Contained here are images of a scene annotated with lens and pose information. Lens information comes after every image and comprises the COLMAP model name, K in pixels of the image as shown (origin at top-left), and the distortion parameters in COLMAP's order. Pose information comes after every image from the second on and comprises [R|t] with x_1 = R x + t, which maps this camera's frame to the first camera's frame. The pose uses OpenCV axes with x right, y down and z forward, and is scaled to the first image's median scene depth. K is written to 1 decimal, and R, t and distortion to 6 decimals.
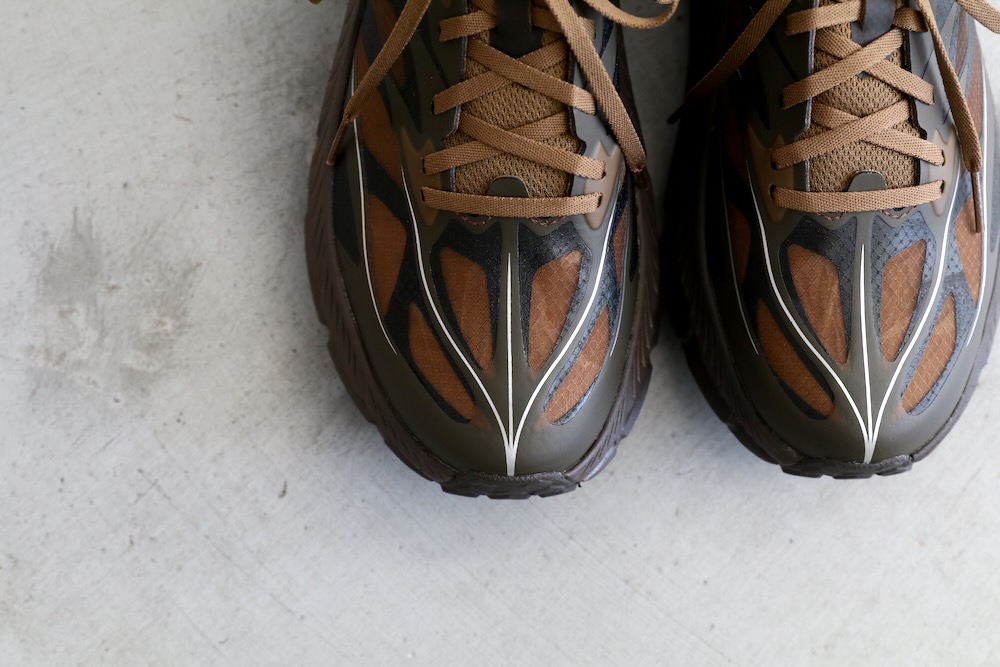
lens RADIAL K [[1566.3, 0, 500.0], [0, 1566.3, 333.5], [0, 0, 1]] dist [-0.027958, -0.029860]
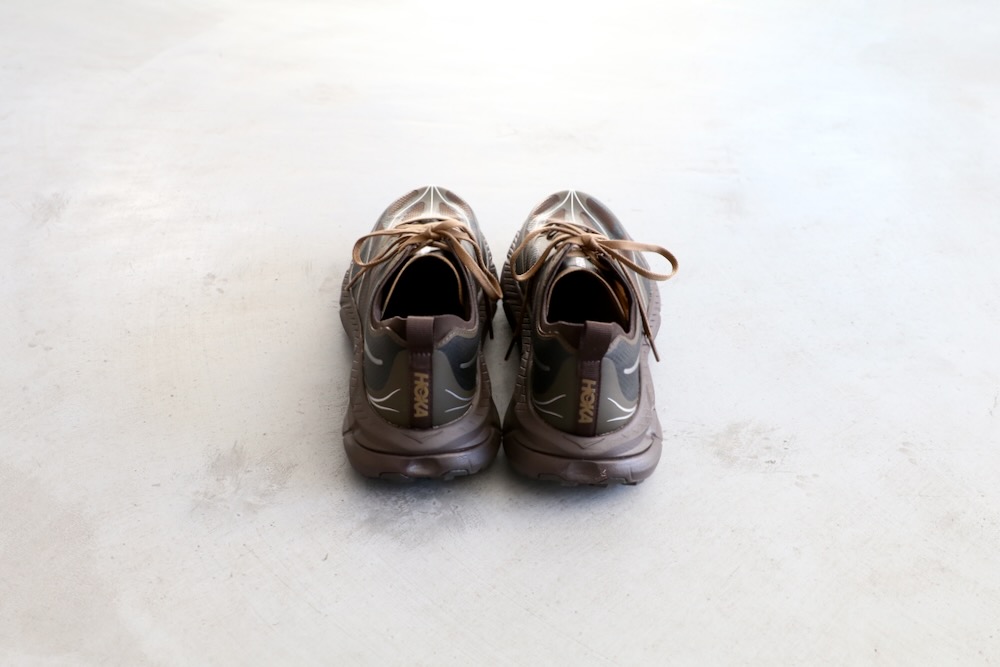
lens RADIAL K [[1140.8, 0, 500.0], [0, 1140.8, 333.5], [0, 0, 1]] dist [-0.112779, 0.083122]
pose [[0.999529, 0.019606, -0.023610, 0.075243], [-0.030680, 0.657045, -0.753227, 0.863658], [0.000745, 0.753596, 0.657337, 0.009832]]
